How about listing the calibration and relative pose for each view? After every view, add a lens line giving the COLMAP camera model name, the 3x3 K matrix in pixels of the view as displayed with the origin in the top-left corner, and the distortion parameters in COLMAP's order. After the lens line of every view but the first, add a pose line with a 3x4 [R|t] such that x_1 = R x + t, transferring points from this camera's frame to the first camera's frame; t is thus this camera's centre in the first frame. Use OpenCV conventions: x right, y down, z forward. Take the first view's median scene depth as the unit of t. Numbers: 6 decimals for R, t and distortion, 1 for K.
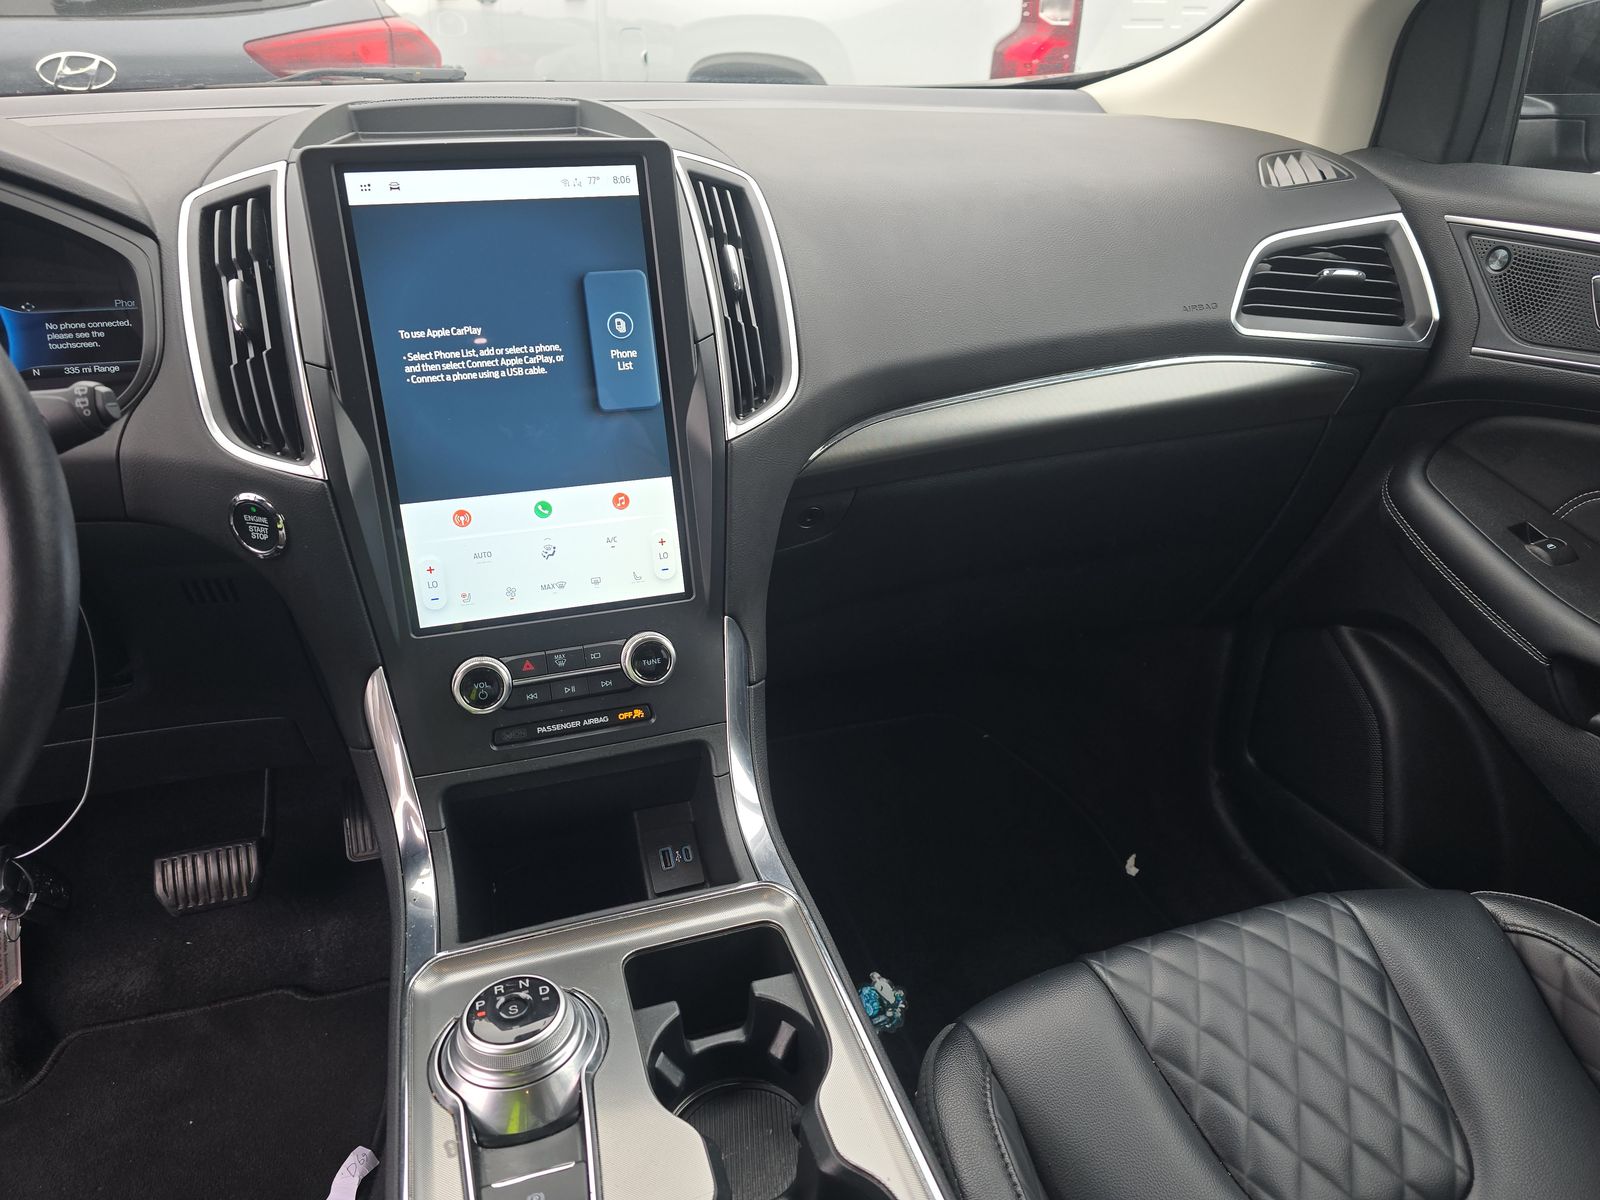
lens RADIAL K [[977.1, 0, 800.0], [0, 977.1, 600.0], [0, 0, 1]] dist [0.000829, -0.031668]
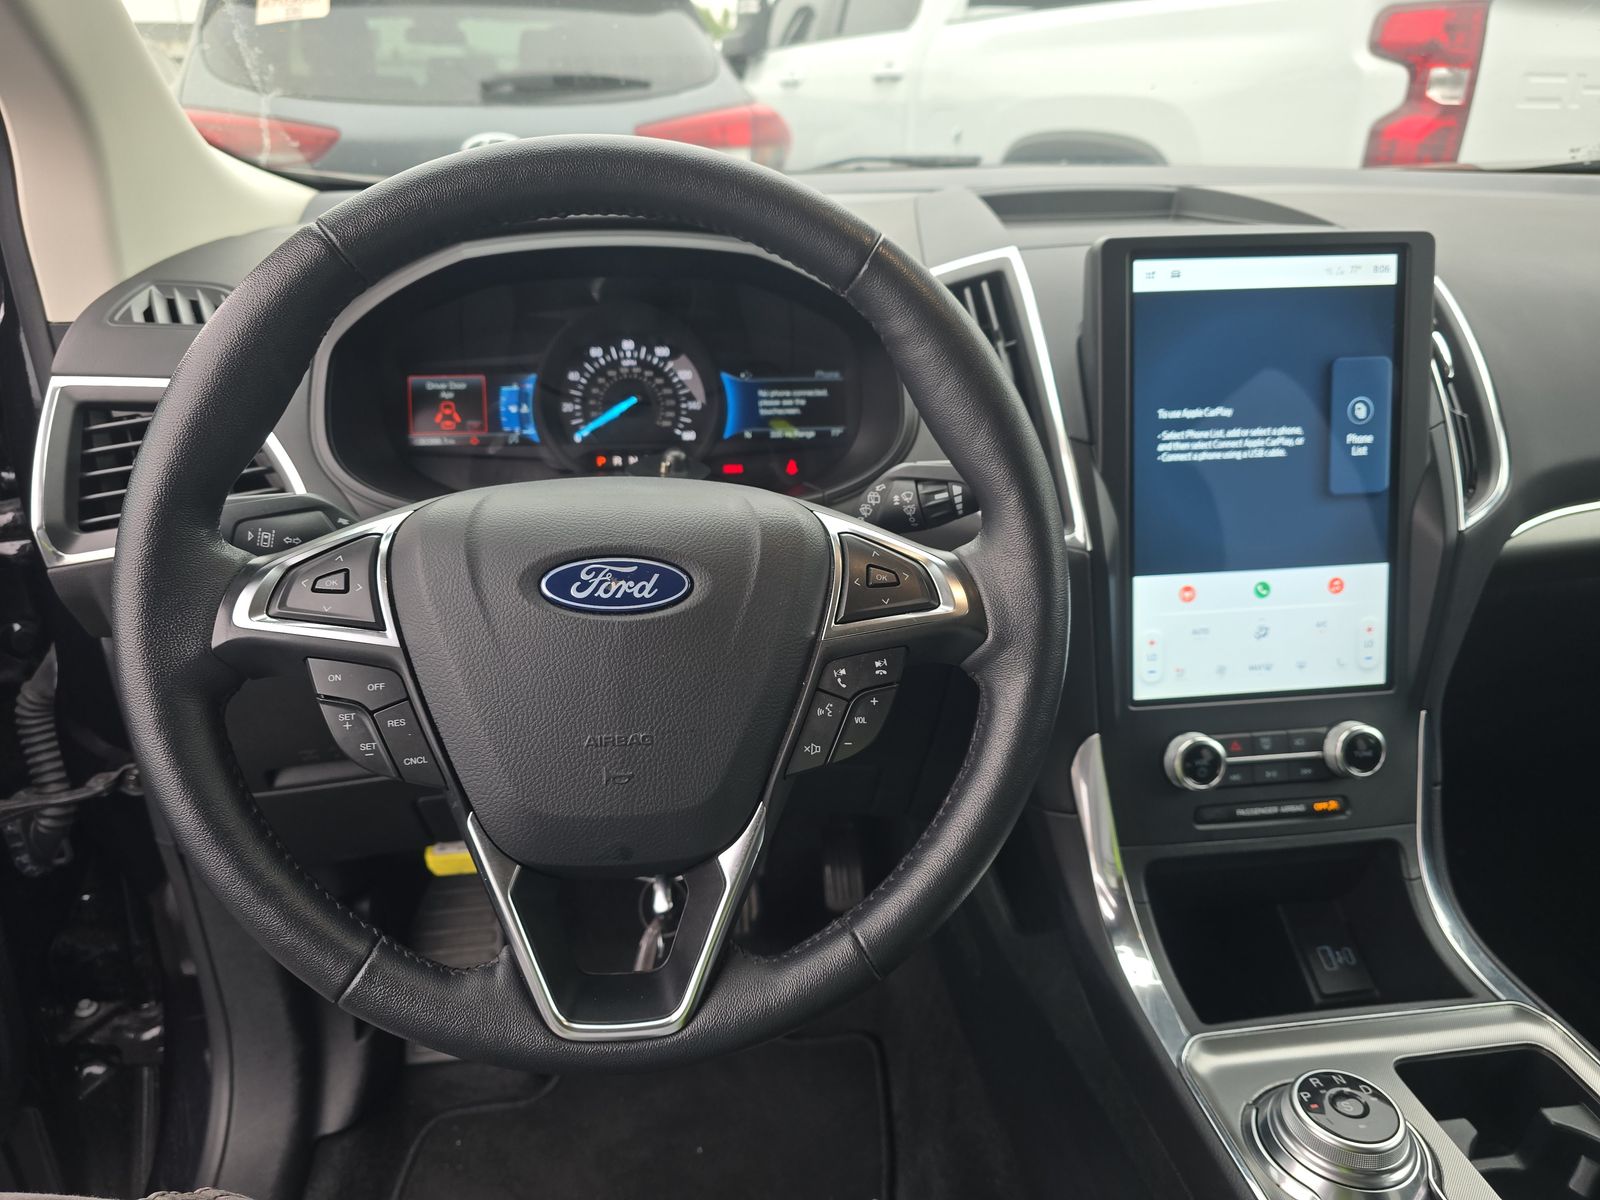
lens RADIAL K [[977.1, 0, 800.0], [0, 977.1, 600.0], [0, 0, 1]] dist [0.000829, -0.031668]
pose [[0.977343, 0.064483, -0.201598, -0.524517], [-0.078344, 0.995025, -0.061540, 0.015801], [0.196627, 0.075939, 0.977533, -0.064209]]
